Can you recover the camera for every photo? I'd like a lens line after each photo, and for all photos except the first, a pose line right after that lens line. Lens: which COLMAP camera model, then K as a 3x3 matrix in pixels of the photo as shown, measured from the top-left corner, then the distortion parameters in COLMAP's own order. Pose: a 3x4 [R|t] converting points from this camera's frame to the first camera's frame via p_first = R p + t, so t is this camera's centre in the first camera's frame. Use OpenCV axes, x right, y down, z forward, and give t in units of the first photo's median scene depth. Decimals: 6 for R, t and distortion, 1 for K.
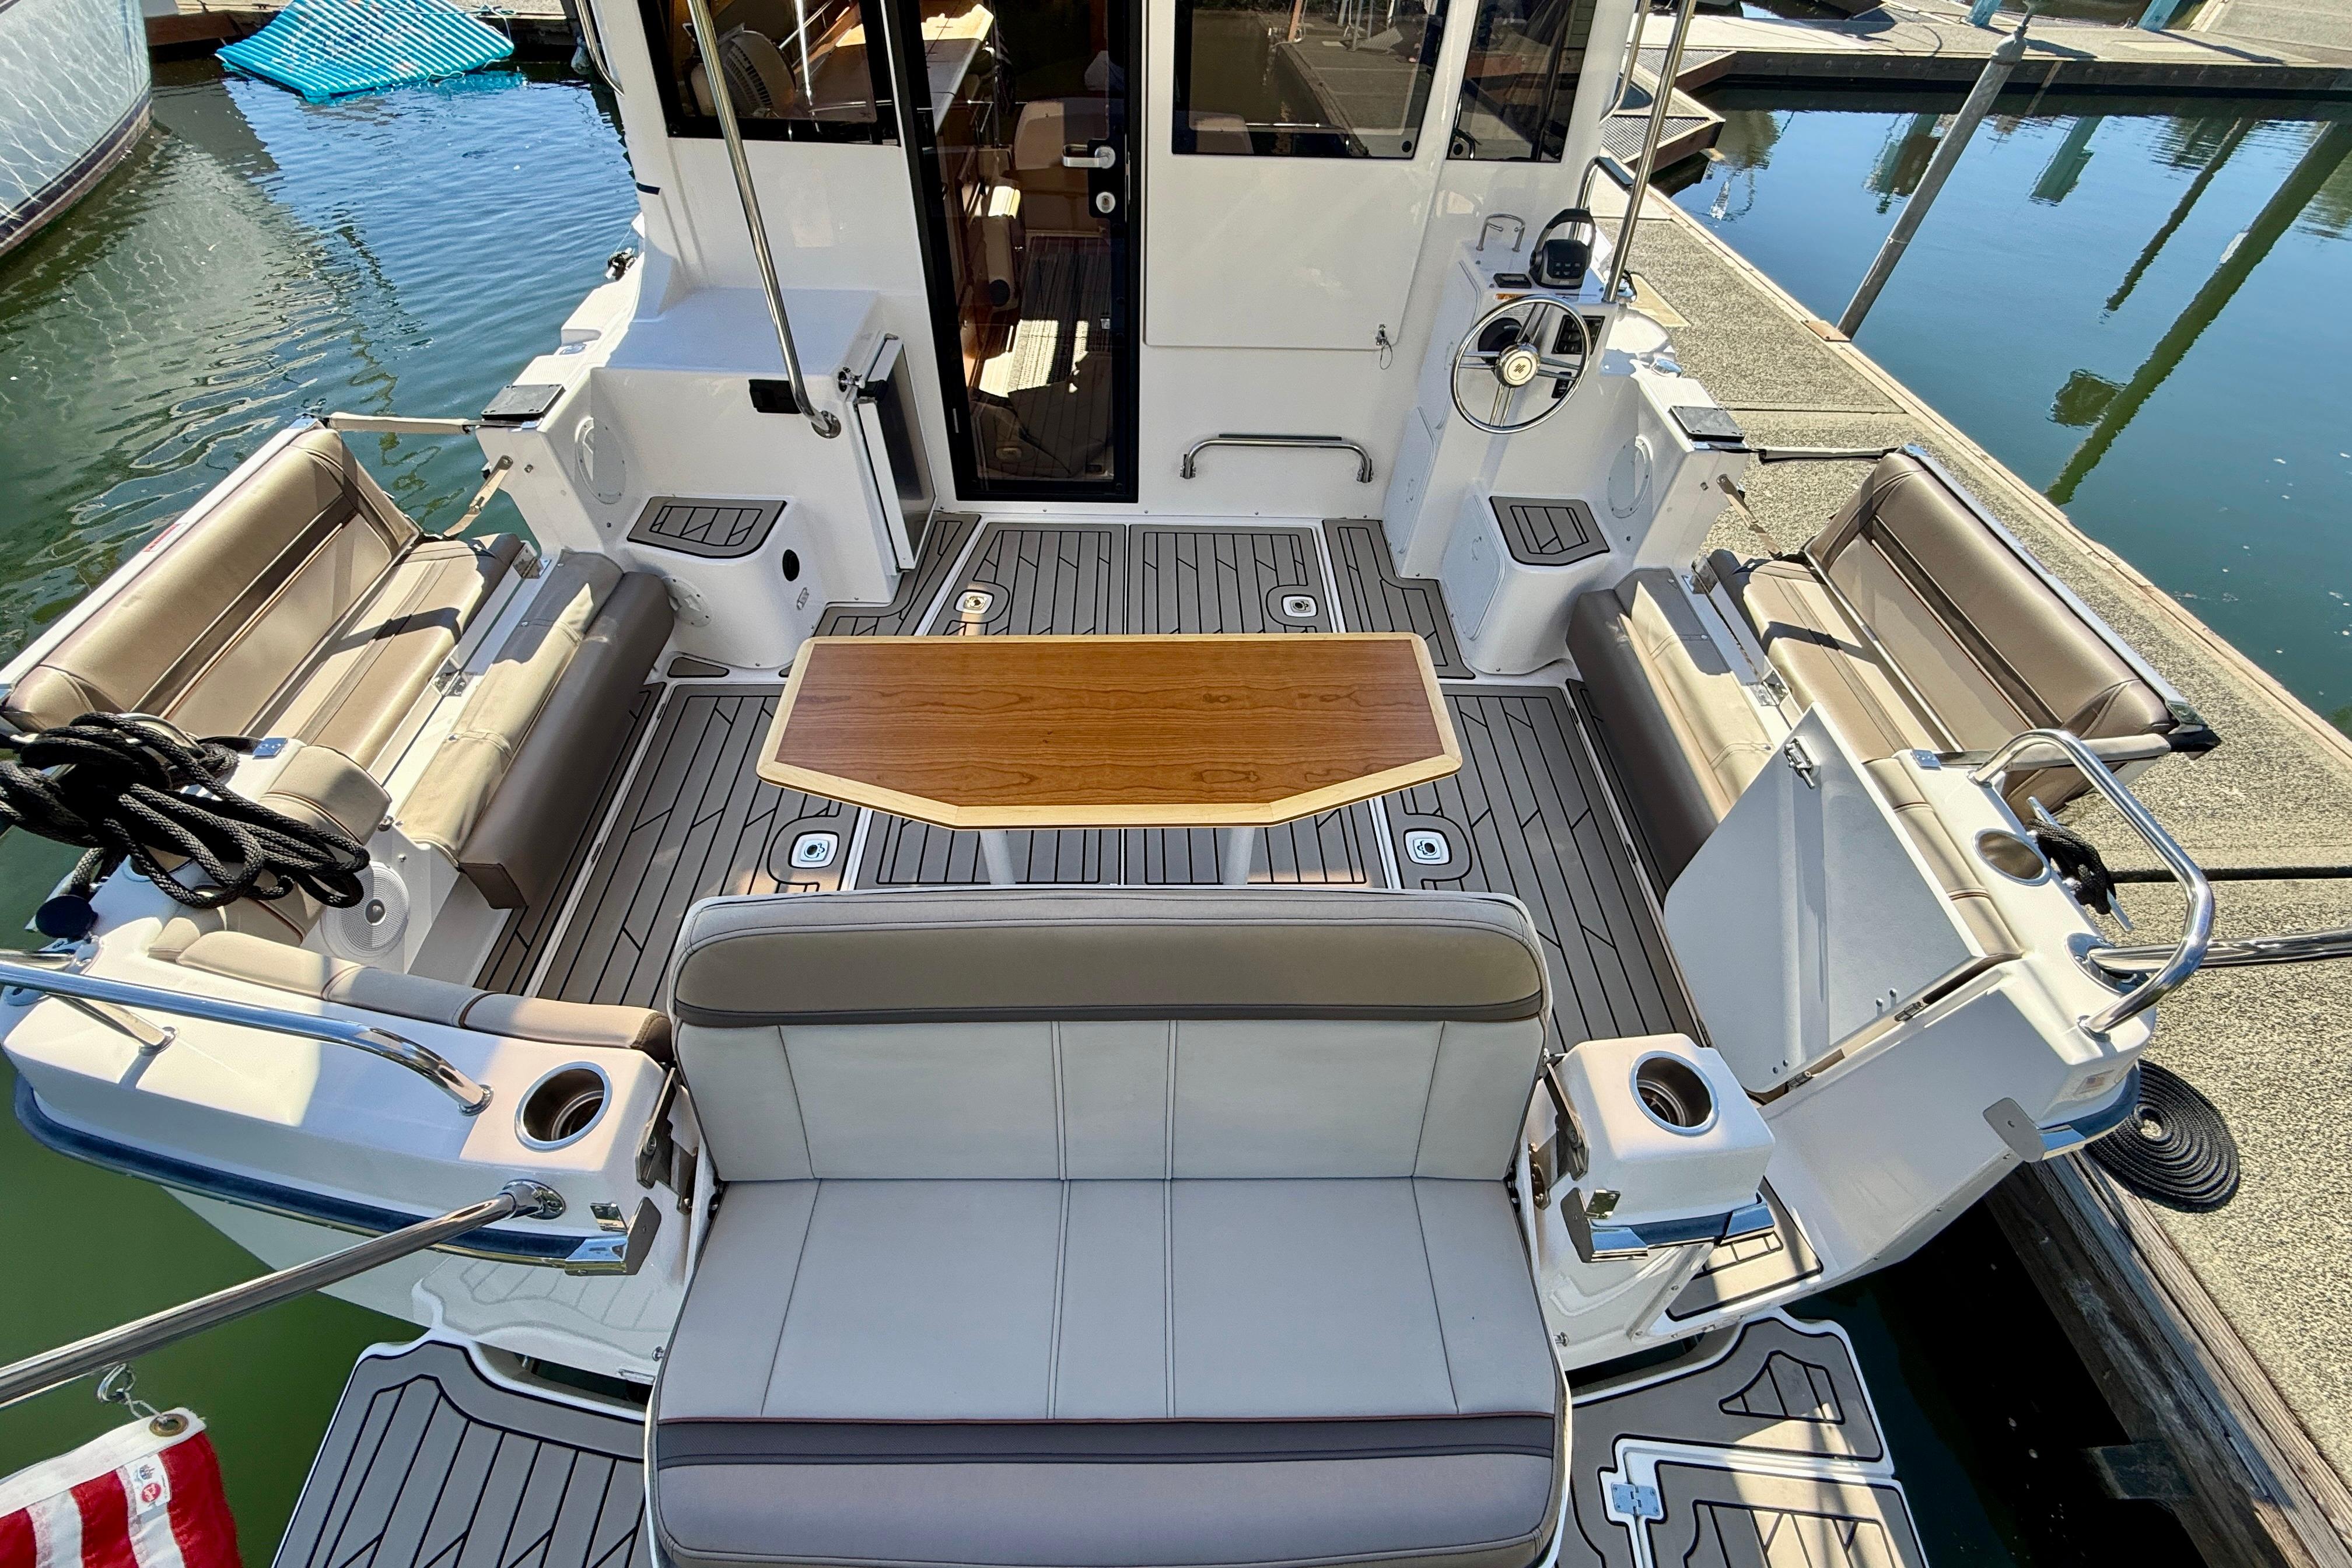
lens RADIAL K [[941.4, 0, 1165.6], [0, 941.4, 768.4], [0, 0, 1]] dist [-0.000944, 0.000429]
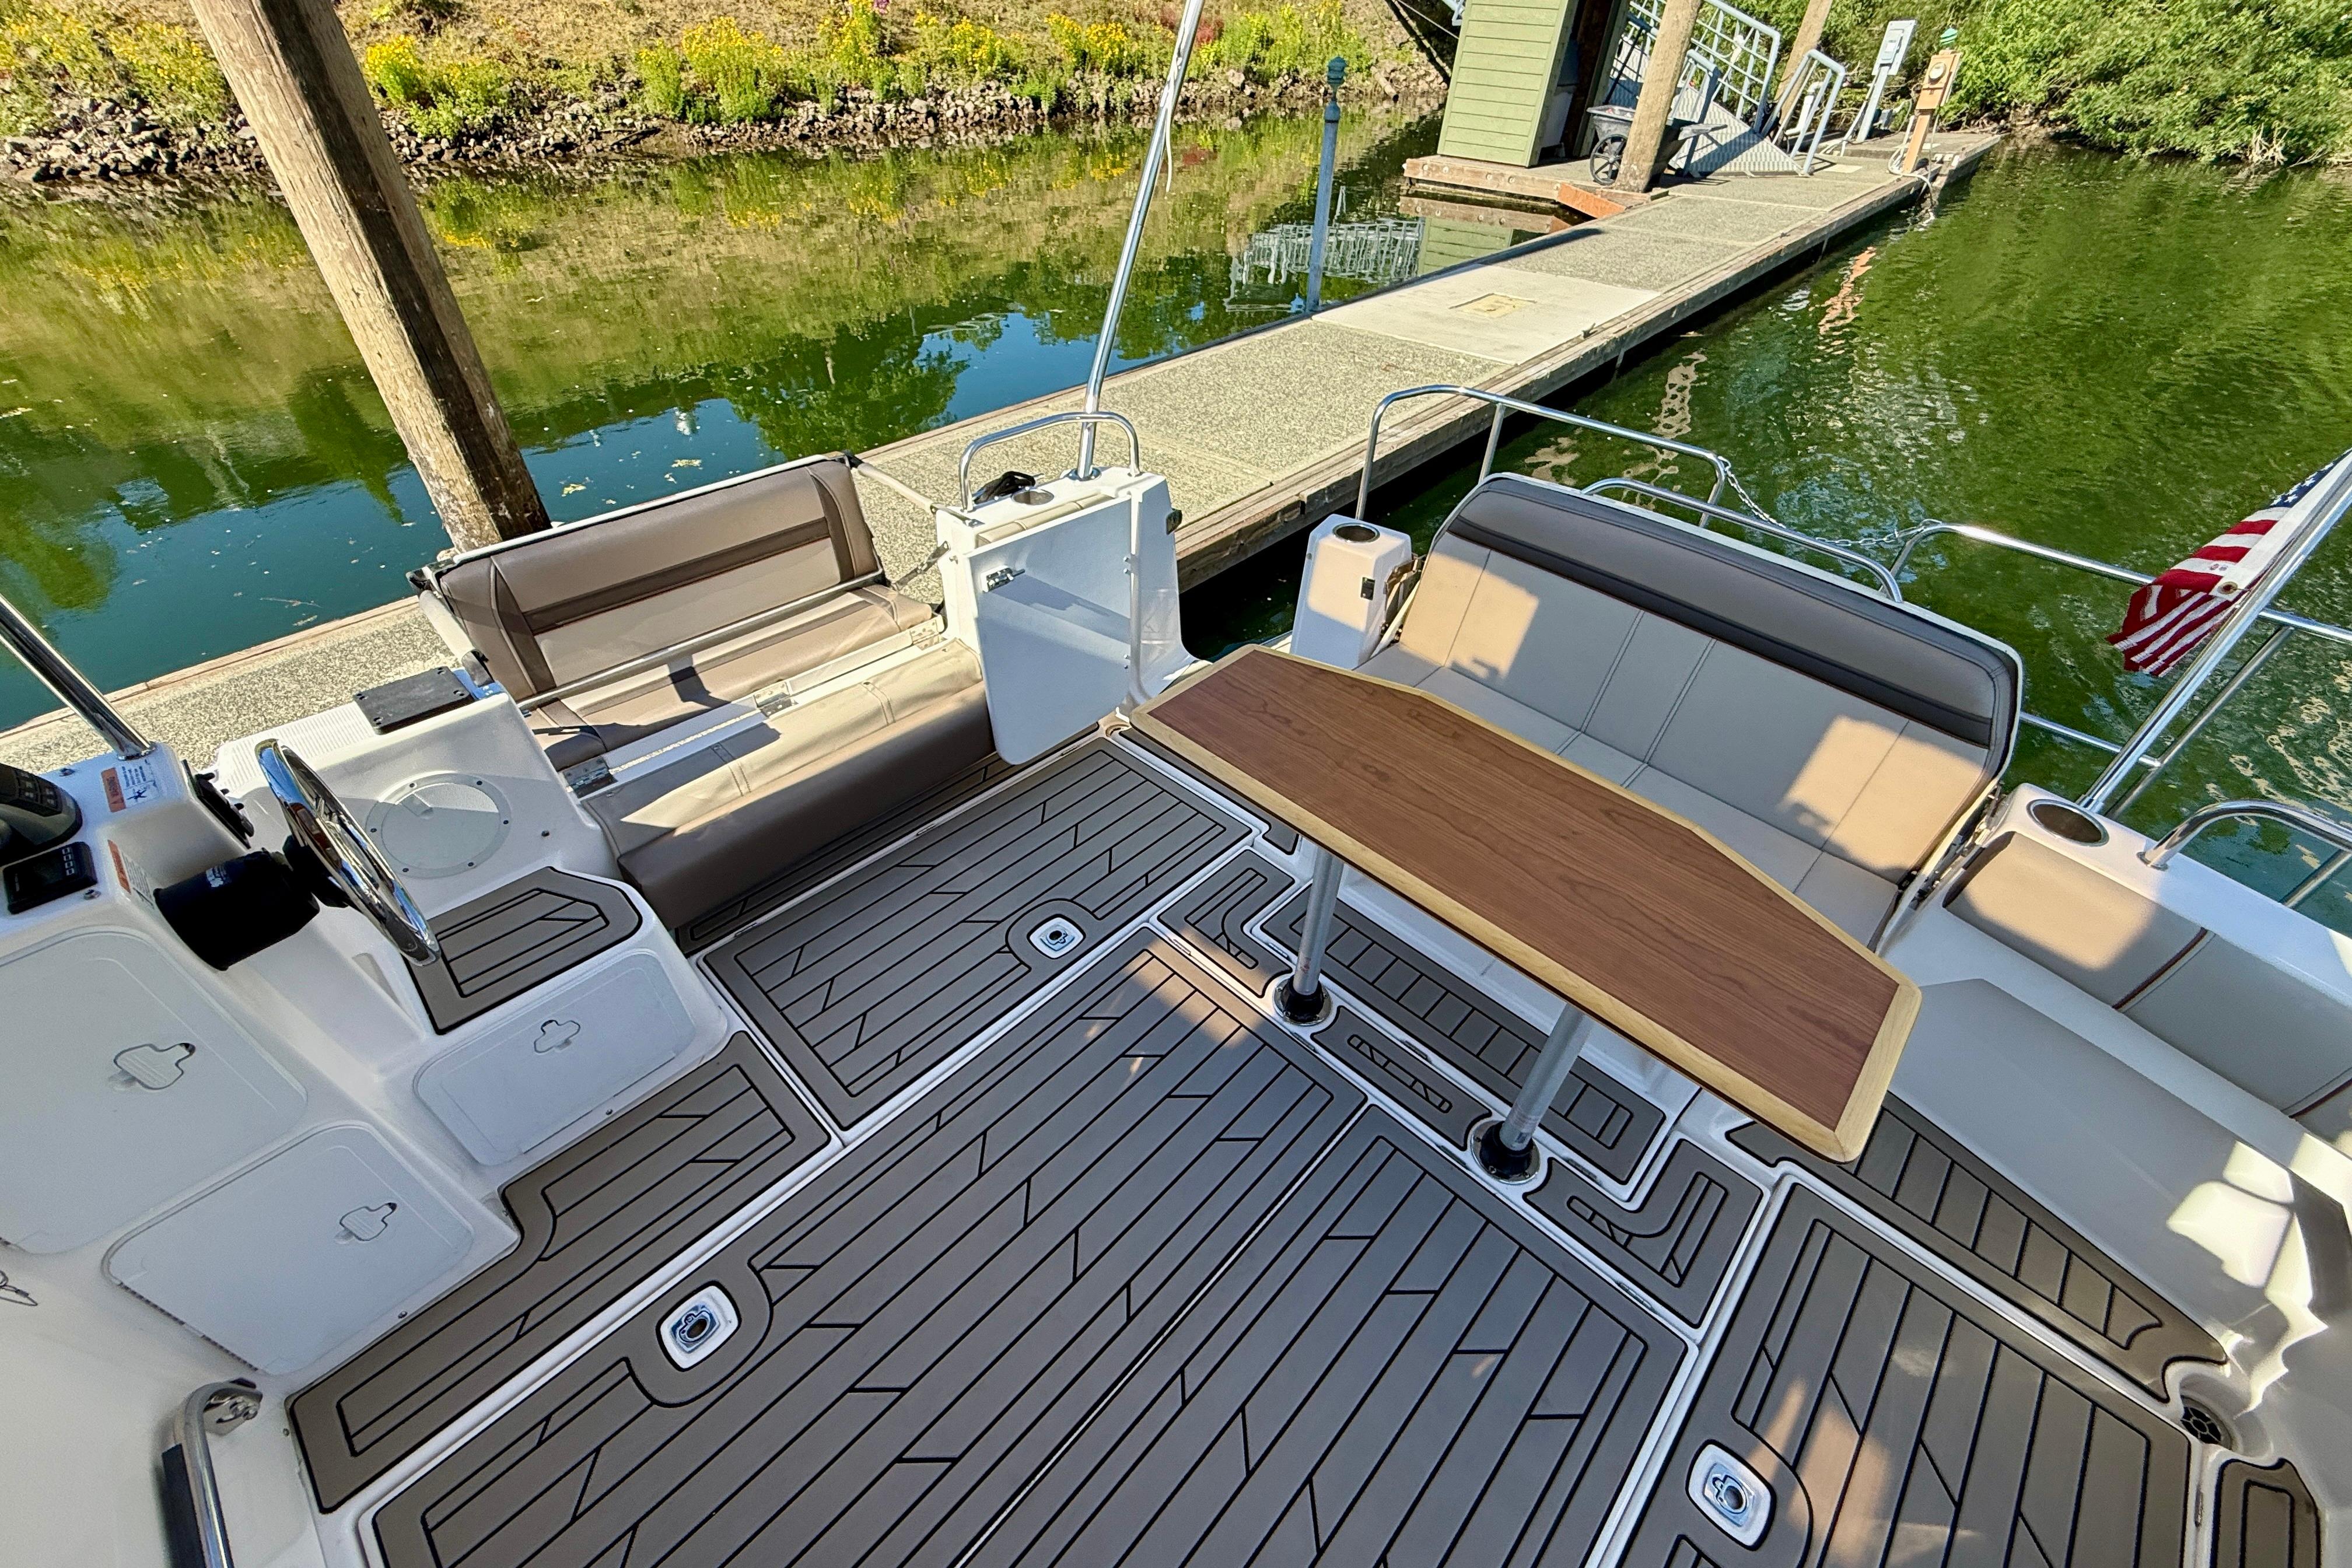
lens RADIAL K [[941.4, 0, 1165.6], [0, 941.4, 768.4], [0, 0, 1]] dist [-0.000944, 0.000429]
pose [[-0.708508, -0.487494, 0.510261, -0.188257], [0.492594, 0.176131, 0.852250, -0.680479], [-0.505339, 0.855177, 0.115346, 0.698462]]
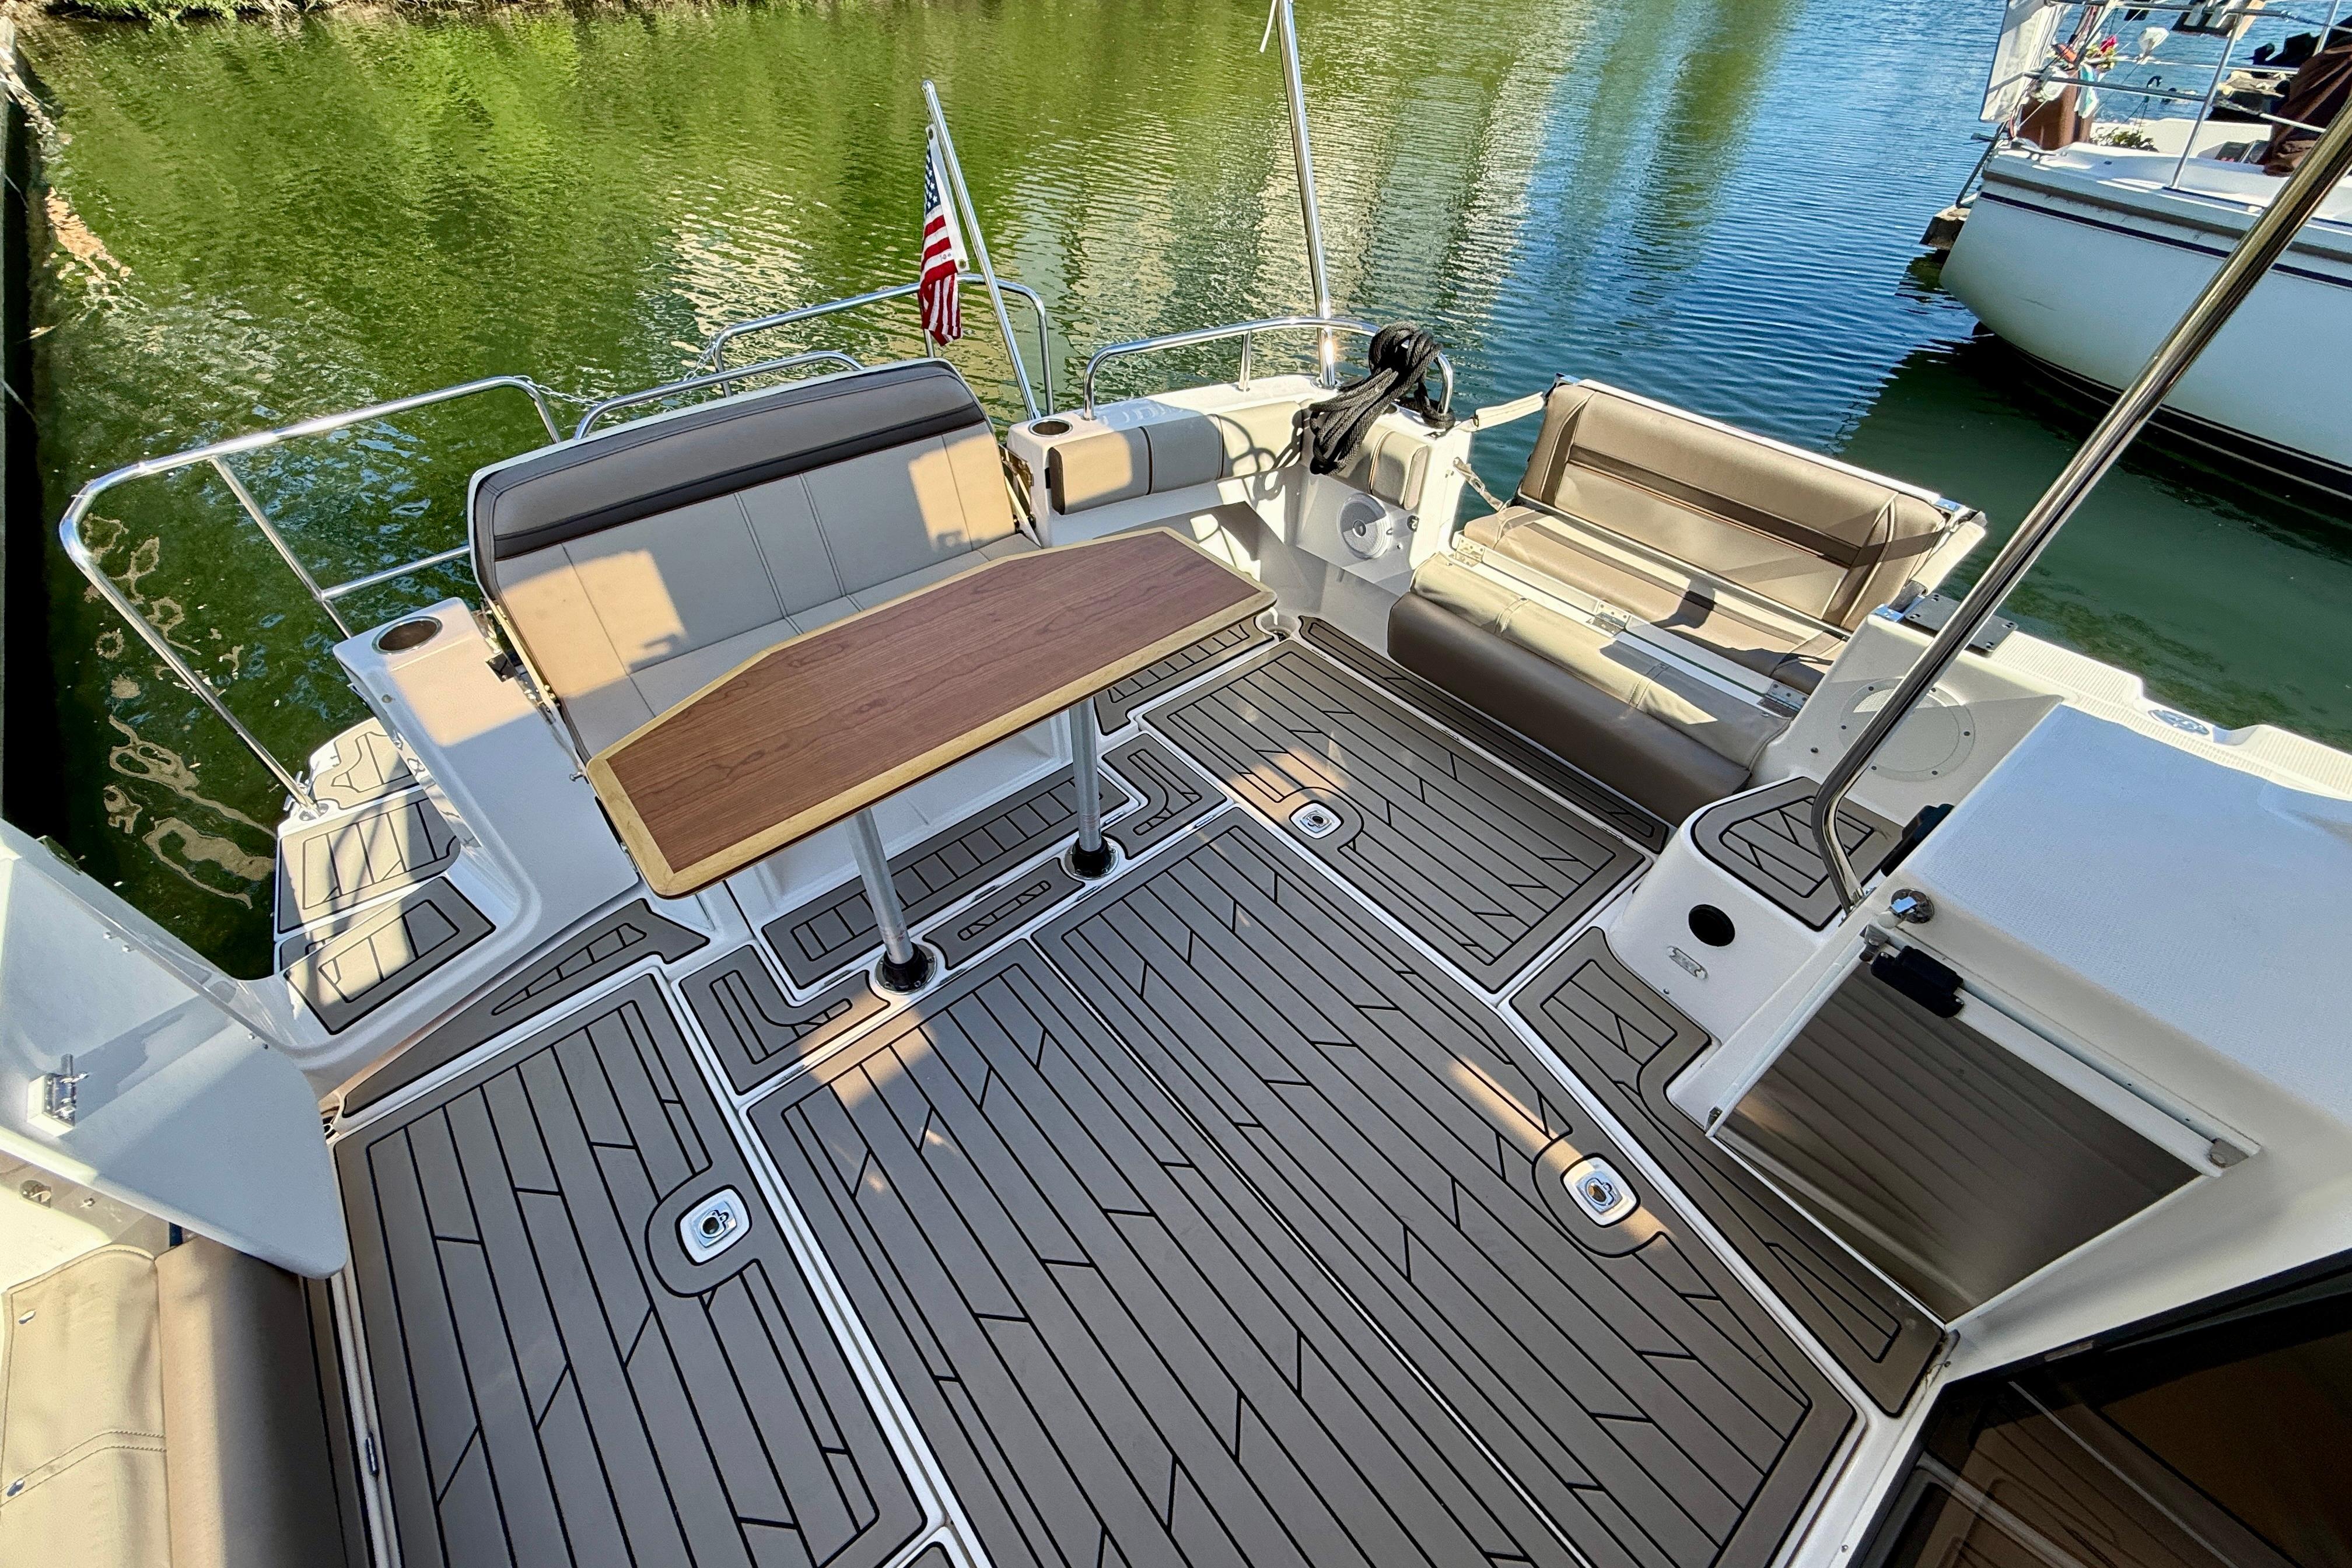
lens RADIAL K [[941.4, 0, 1165.6], [0, 941.4, 768.4], [0, 0, 1]] dist [-0.000944, 0.000429]
pose [[-0.781351, 0.409437, -0.471012, 0.207518], [-0.480267, 0.087480, 0.872749, -0.712392], [0.398539, 0.908135, 0.128287, 0.738539]]
